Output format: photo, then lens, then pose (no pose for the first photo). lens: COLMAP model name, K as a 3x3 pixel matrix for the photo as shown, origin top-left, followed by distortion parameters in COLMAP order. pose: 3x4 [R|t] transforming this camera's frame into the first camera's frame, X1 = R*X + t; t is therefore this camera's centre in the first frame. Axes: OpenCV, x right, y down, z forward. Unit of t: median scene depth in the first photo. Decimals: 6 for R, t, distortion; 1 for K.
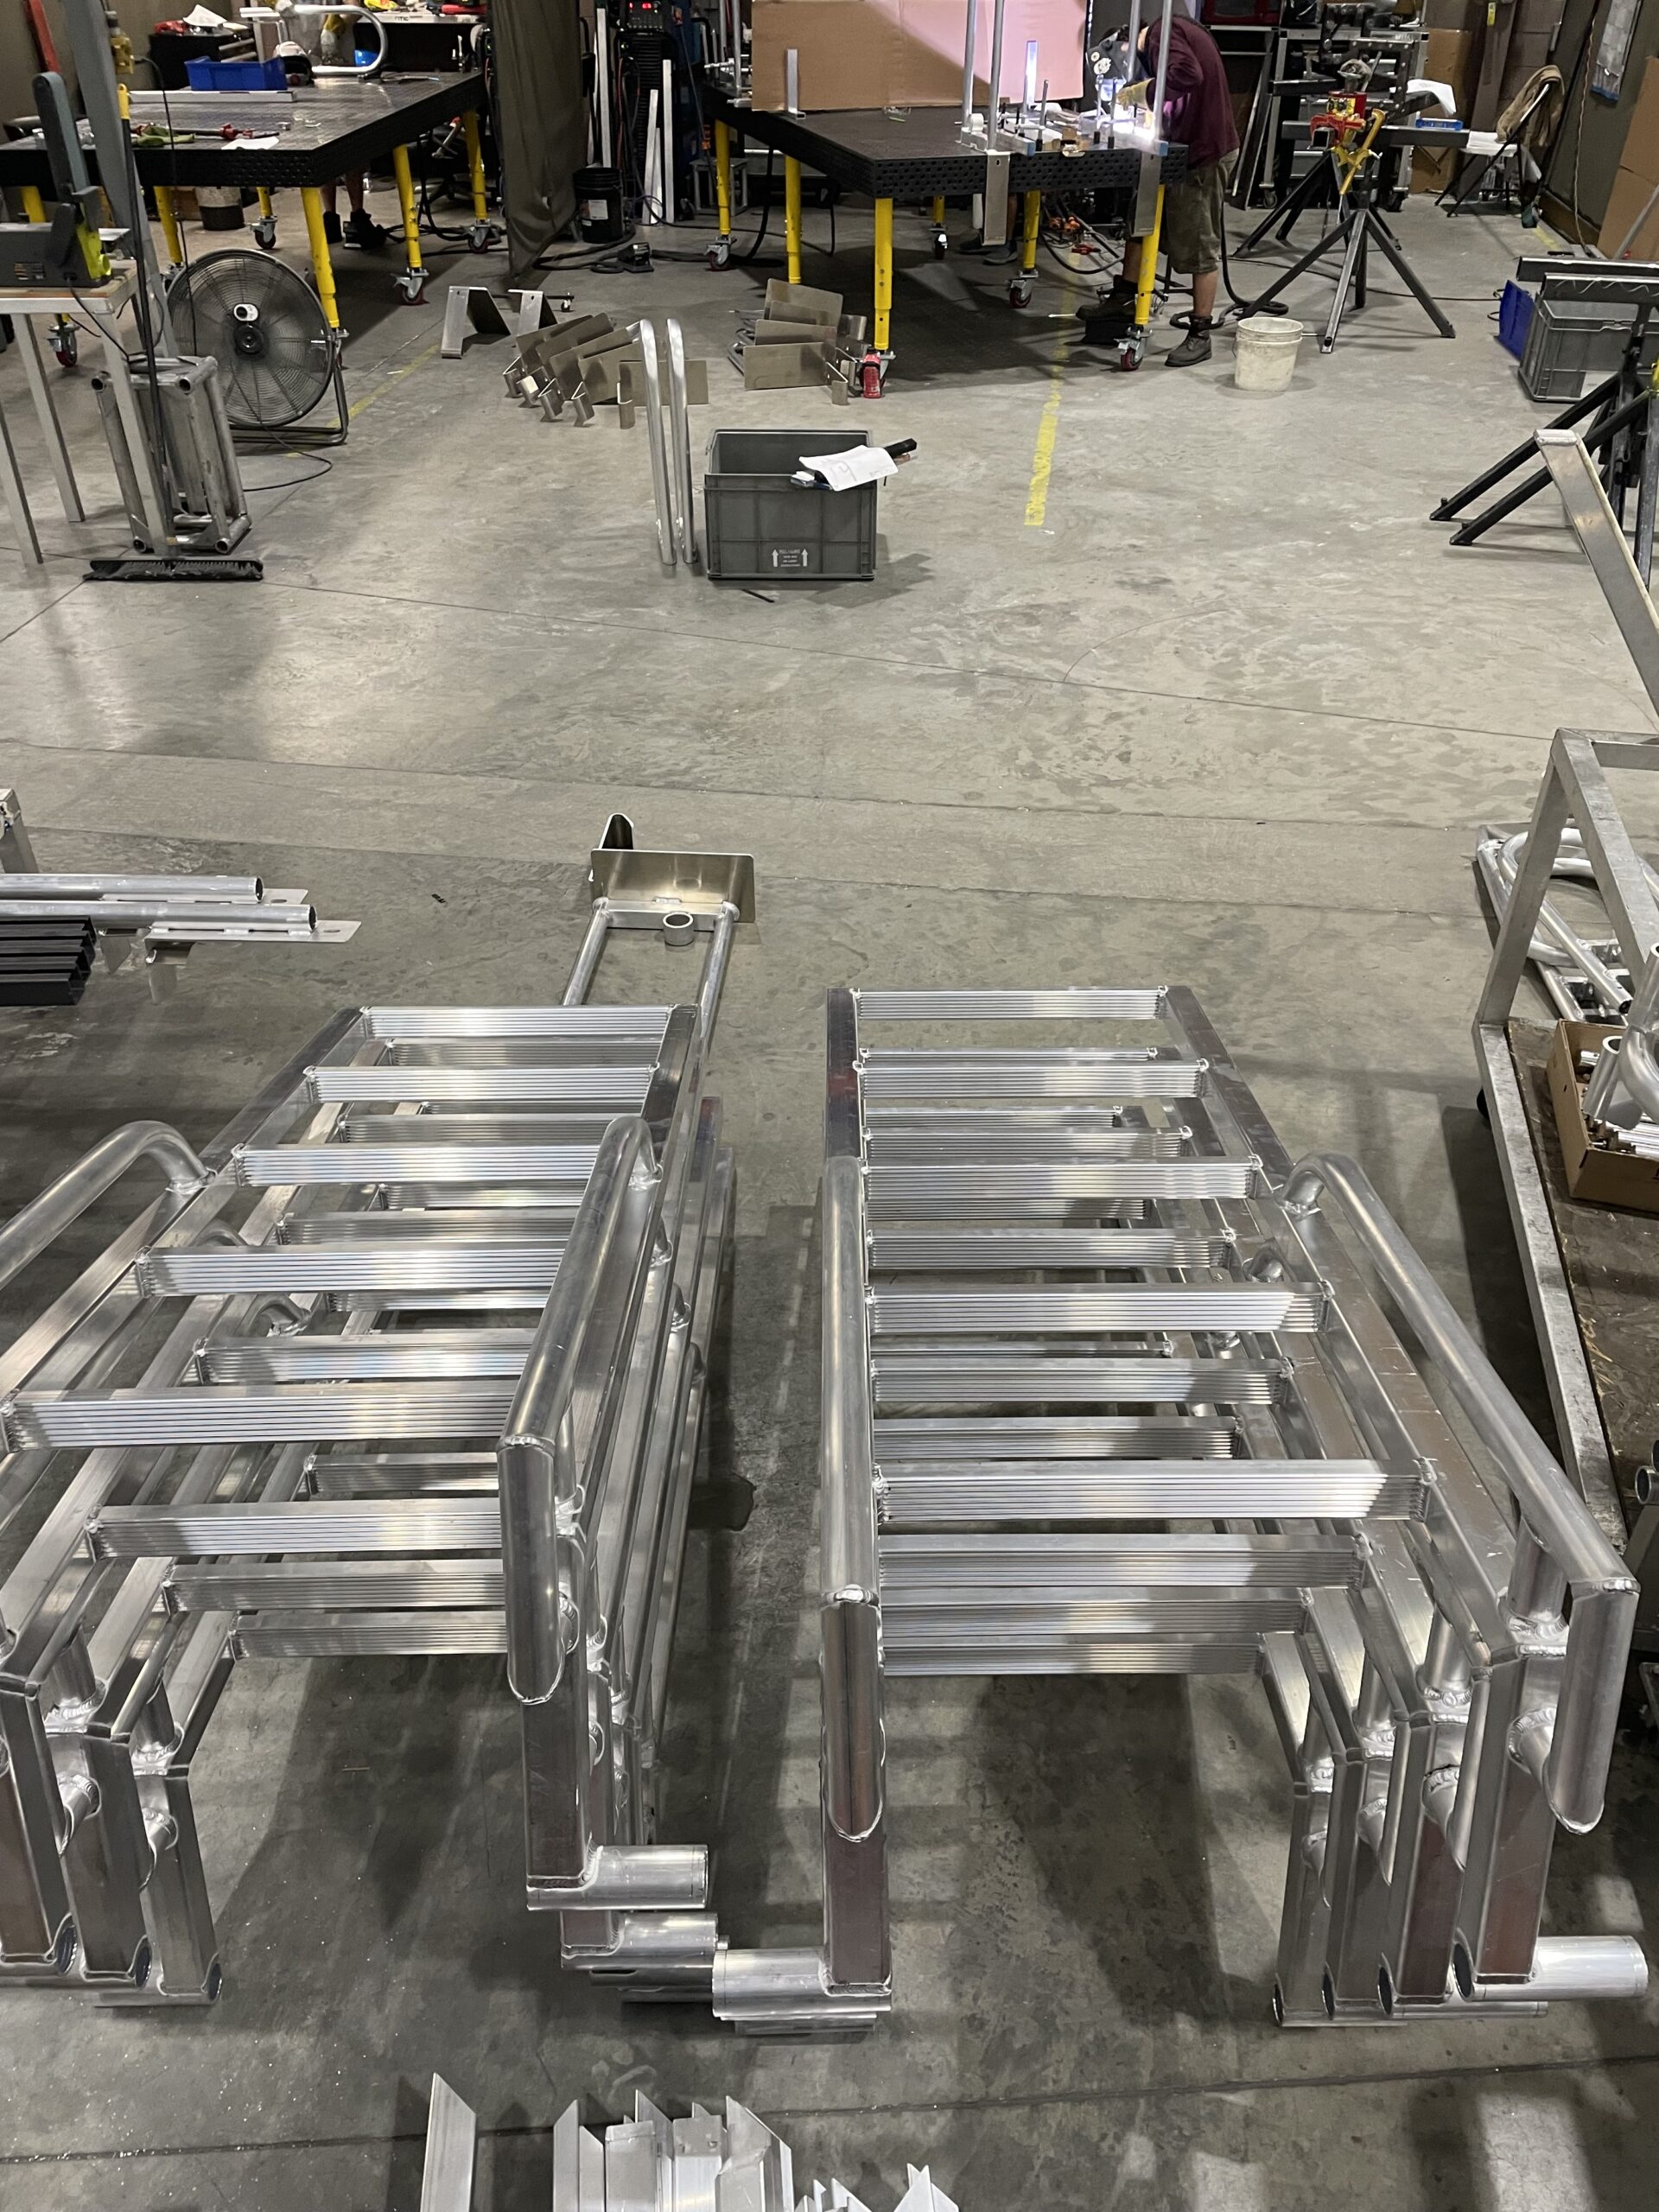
lens RADIAL K [[1629.6, 0, 829.5], [0, 1629.6, 1106.0], [0, 0, 1]] dist [0.005126, -0.003014]
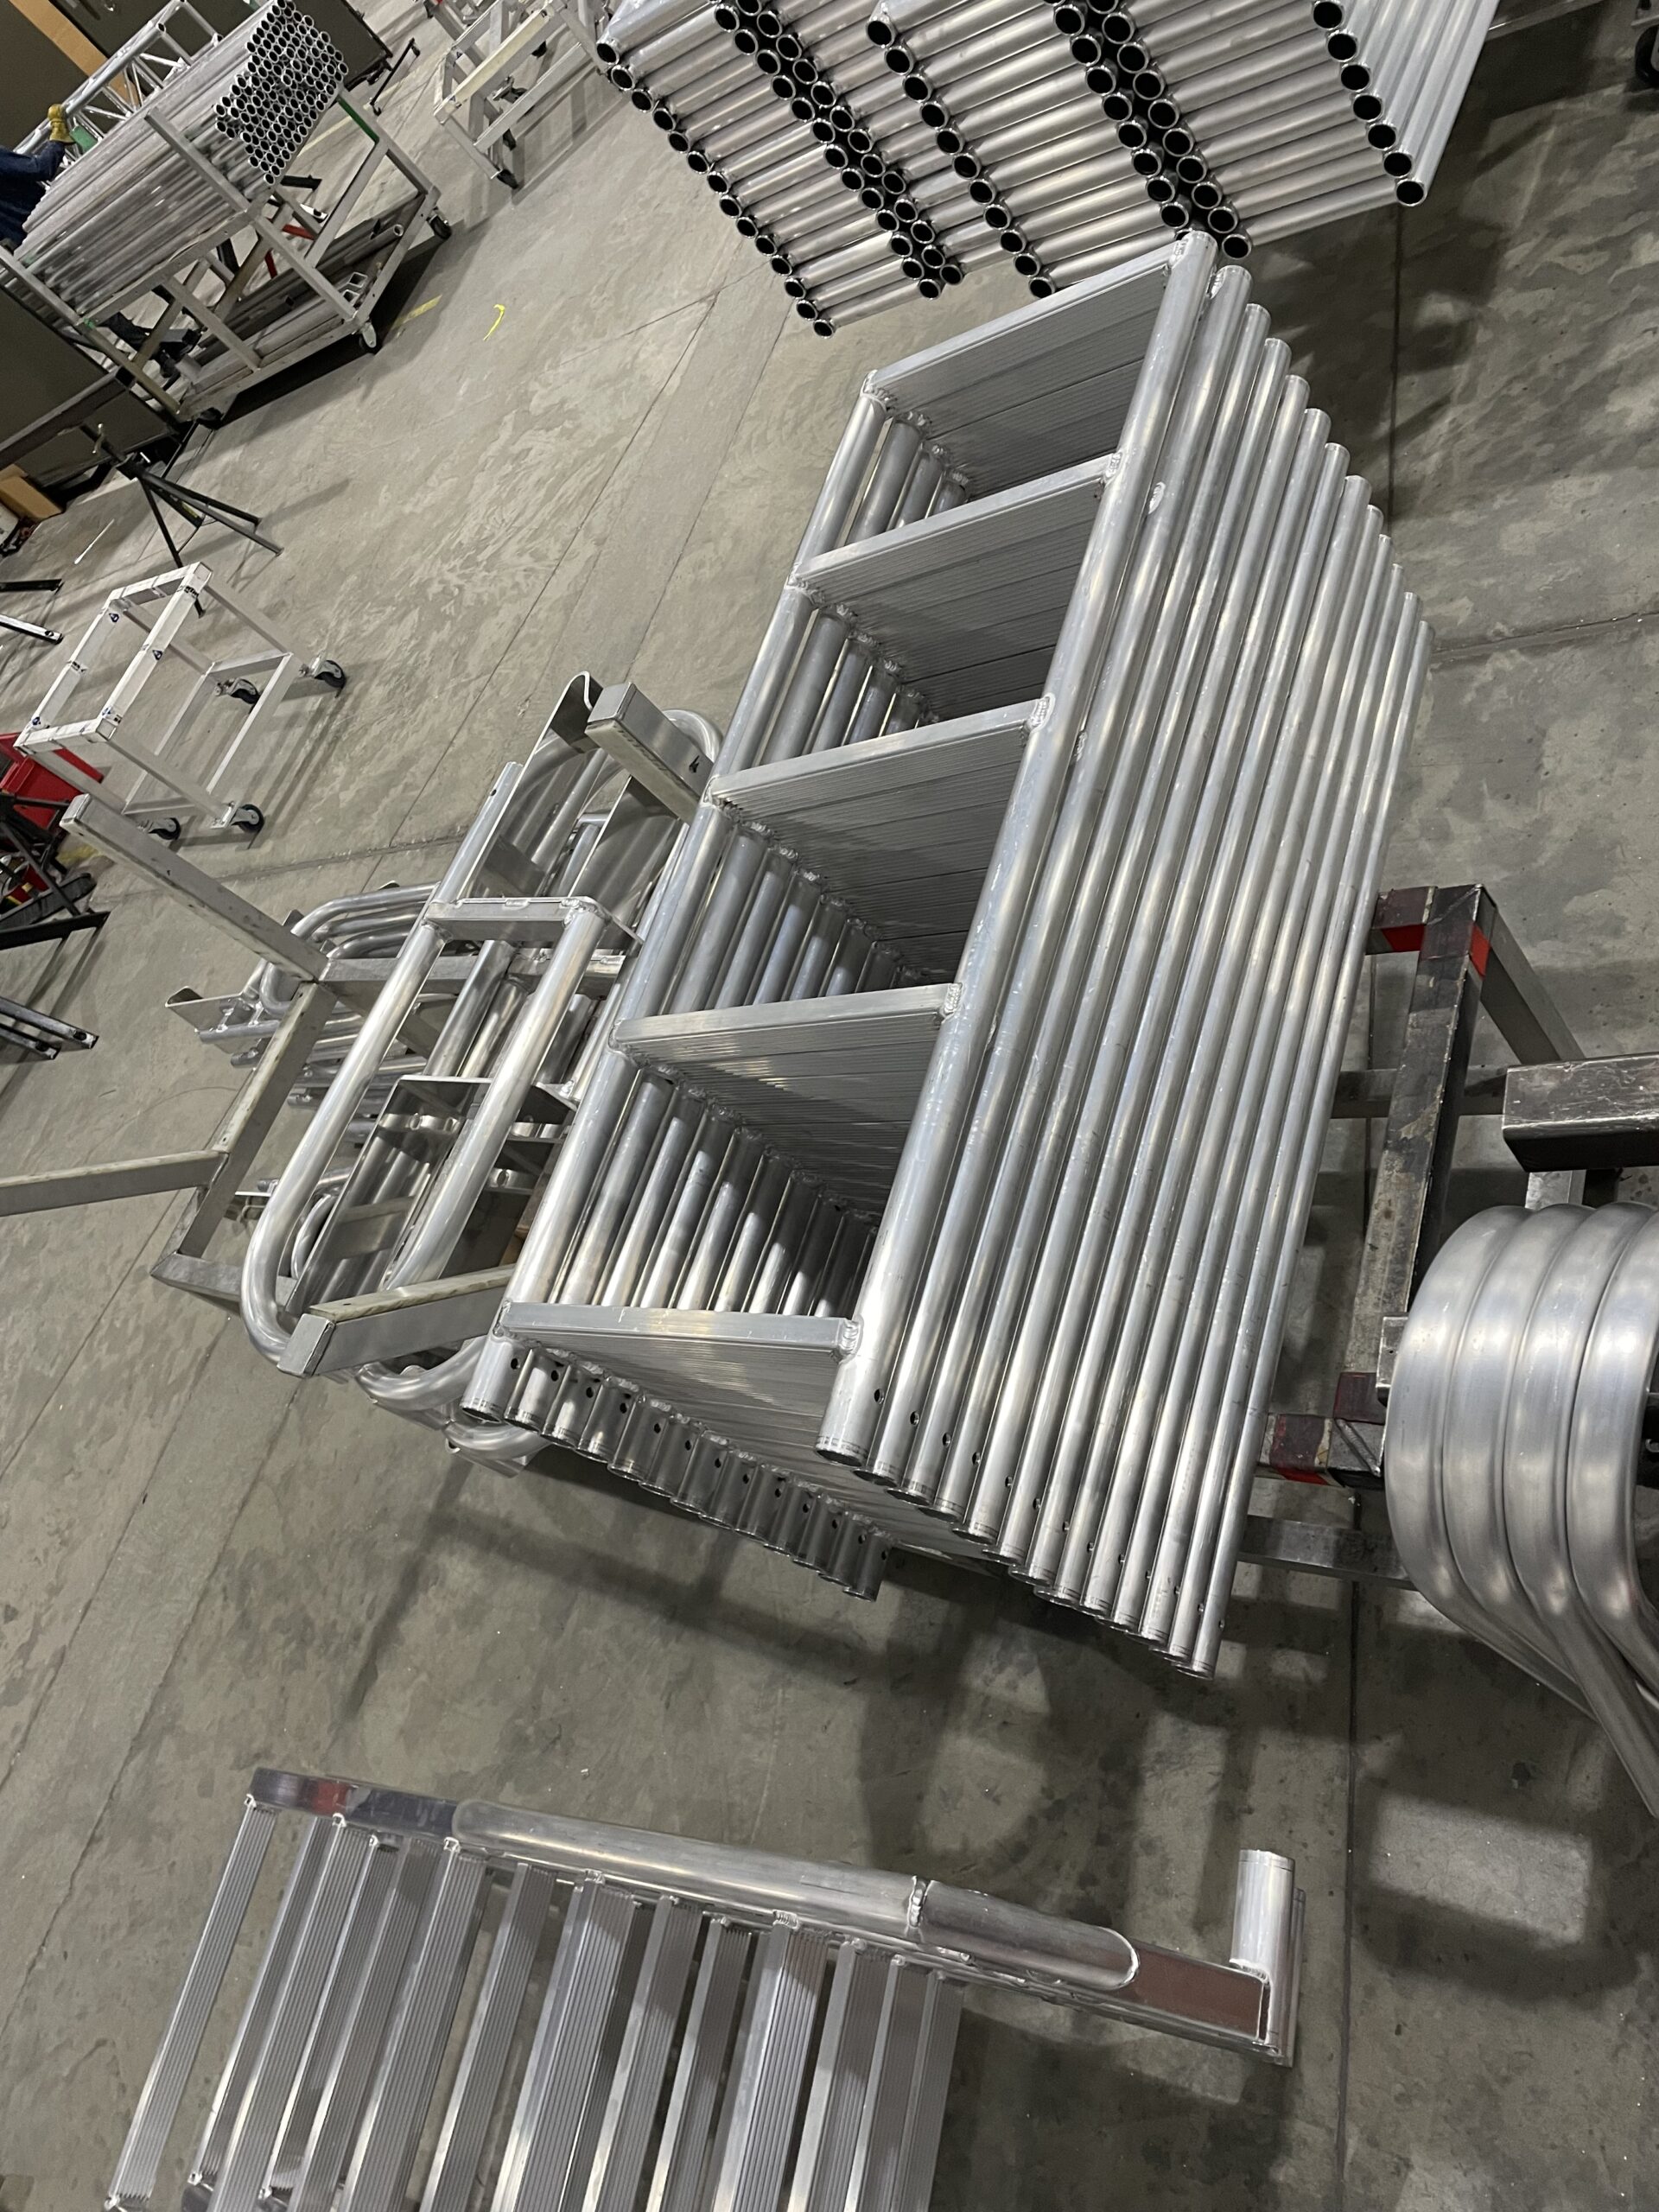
lens RADIAL K [[1629.6, 0, 829.5], [0, 1629.6, 1106.0], [0, 0, 1]] dist [0.005126, -0.003014]
pose [[0.230923, -0.869599, 0.436431, 0.152273], [0.934087, 0.323681, 0.150701, -0.022624], [-0.272314, 0.372864, 0.887027, -0.015679]]
